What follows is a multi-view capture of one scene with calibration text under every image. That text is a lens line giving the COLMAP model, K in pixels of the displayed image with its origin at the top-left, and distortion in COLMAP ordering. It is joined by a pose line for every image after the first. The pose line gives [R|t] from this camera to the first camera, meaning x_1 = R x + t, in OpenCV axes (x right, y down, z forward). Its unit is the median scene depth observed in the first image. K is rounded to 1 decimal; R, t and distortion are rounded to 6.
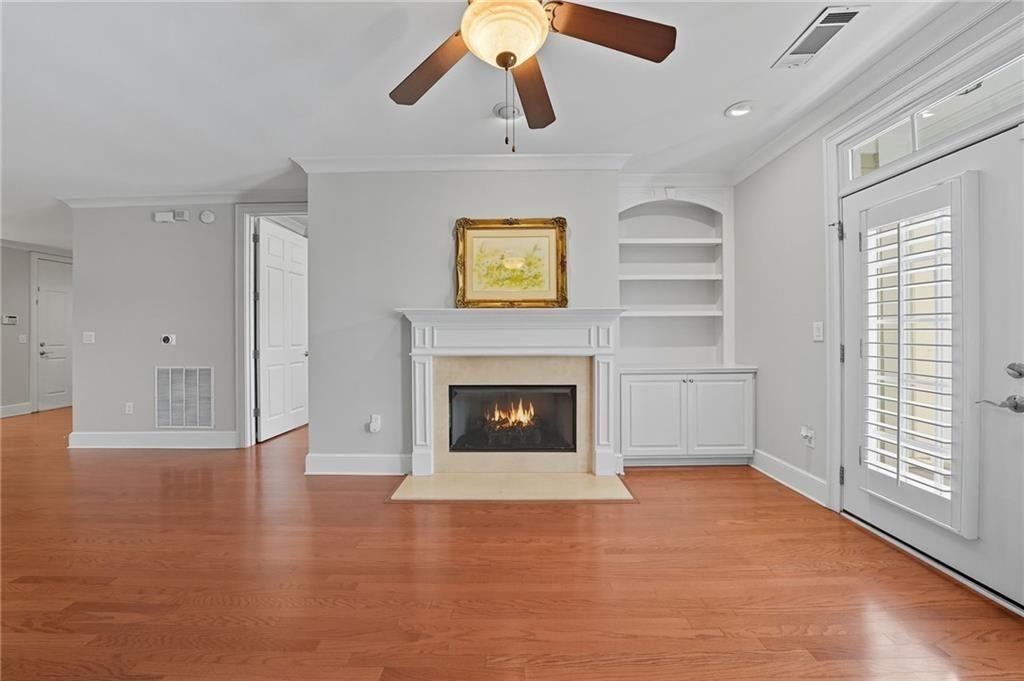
lens RADIAL K [[373.9, 0, 512.0], [0, 373.9, 335.2], [0, 0, 1]] dist [-0.021055, 0.000429]
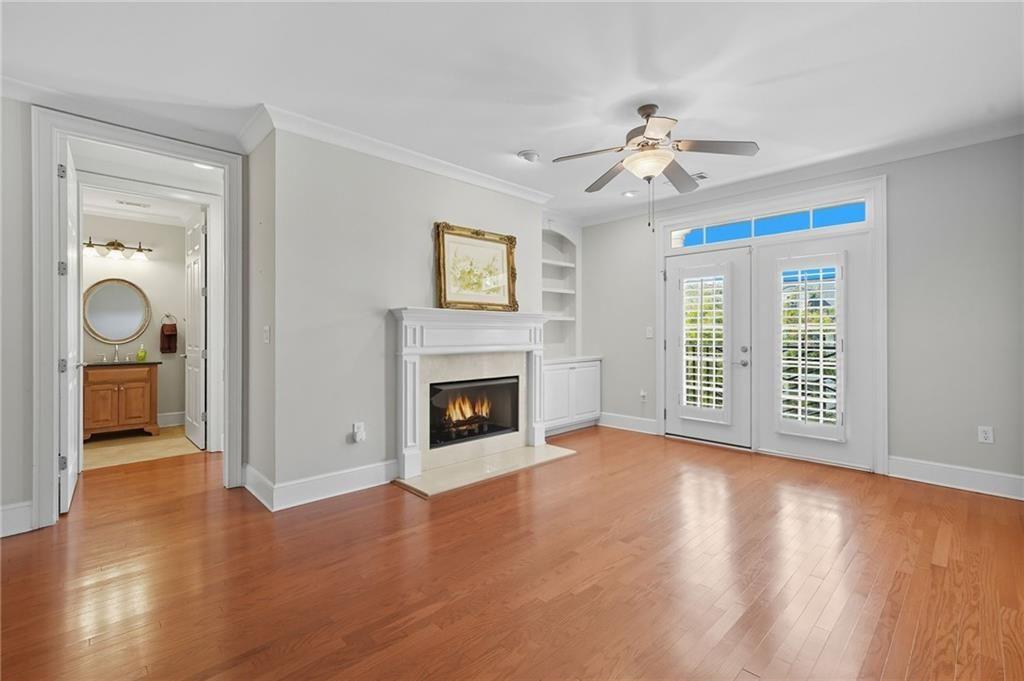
lens RADIAL K [[455.7, 0, 510.4], [0, 455.7, 331.7], [0, 0, 1]] dist [0.000270, 0.000009]
pose [[0.718464, 0.004872, 0.695547, -0.880816], [0.001522, 0.999962, -0.008576, 0.003870], [-0.695563, 0.007220, 0.718429, -0.045816]]
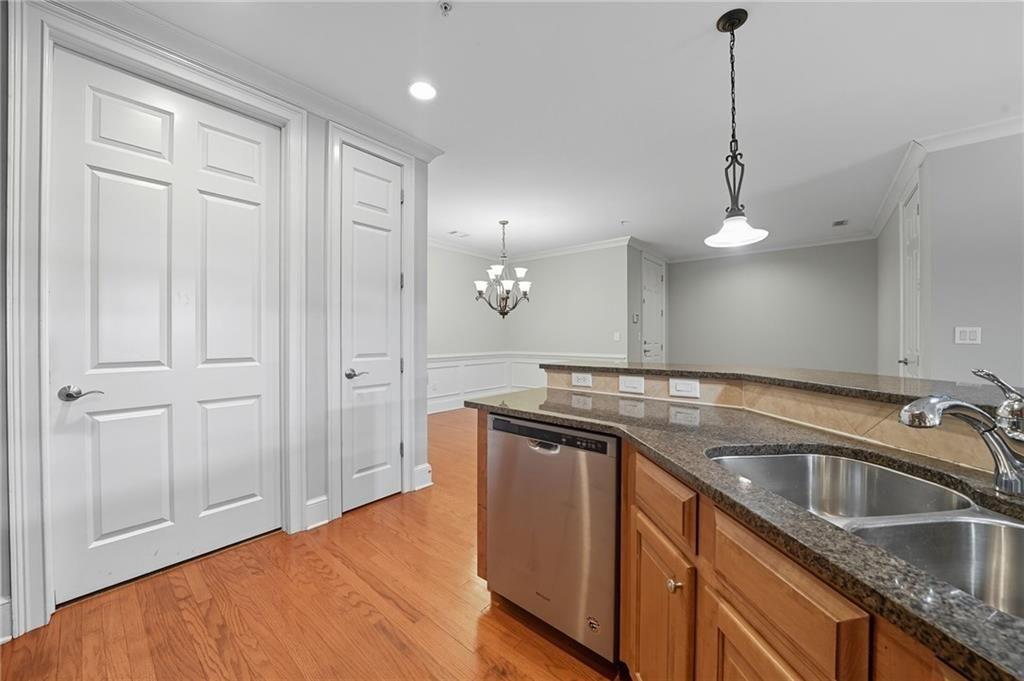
lens RADIAL K [[373.9, 0, 512.0], [0, 373.9, 335.2], [0, 0, 1]] dist [-0.021055, 0.000429]
pose [[0.774900, 0.006305, -0.632052, -1.753038], [-0.008010, 0.999968, 0.000154, 0.015810], [0.632033, 0.004944, 0.774926, -0.084306]]
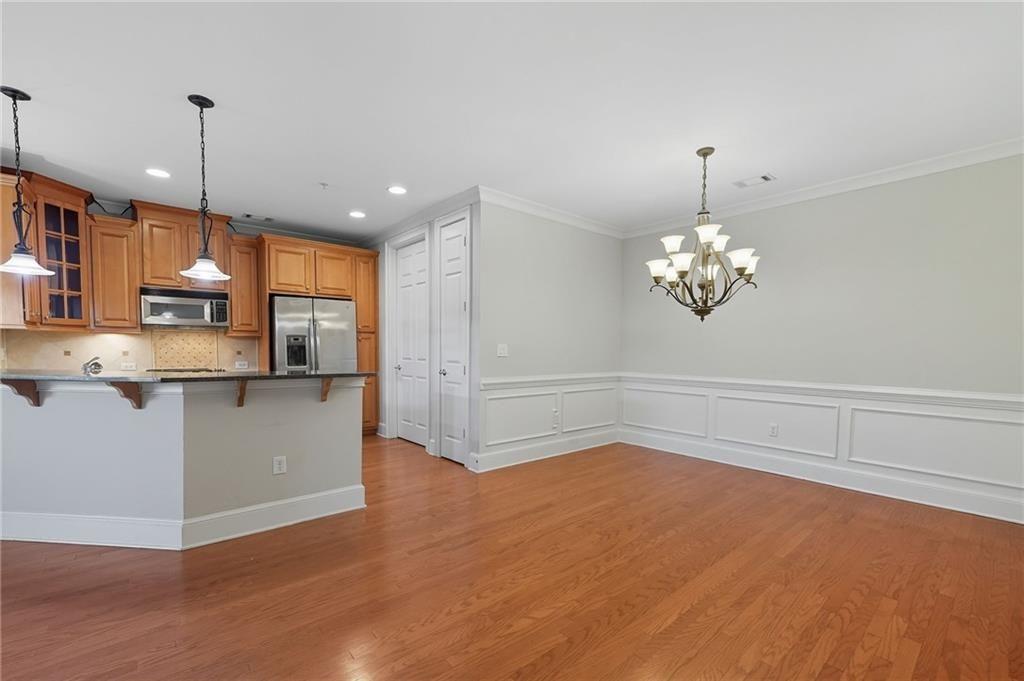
lens RADIAL K [[427.4, 0, 520.0], [0, 427.4, 374.3], [0, 0, 1]] dist [-0.011068, -0.000112]
pose [[-0.742558, 0.042388, -0.668439, -1.744322], [-0.004179, 0.997683, 0.067909, 0.007362], [0.669769, 0.053220, -0.740660, 1.567647]]
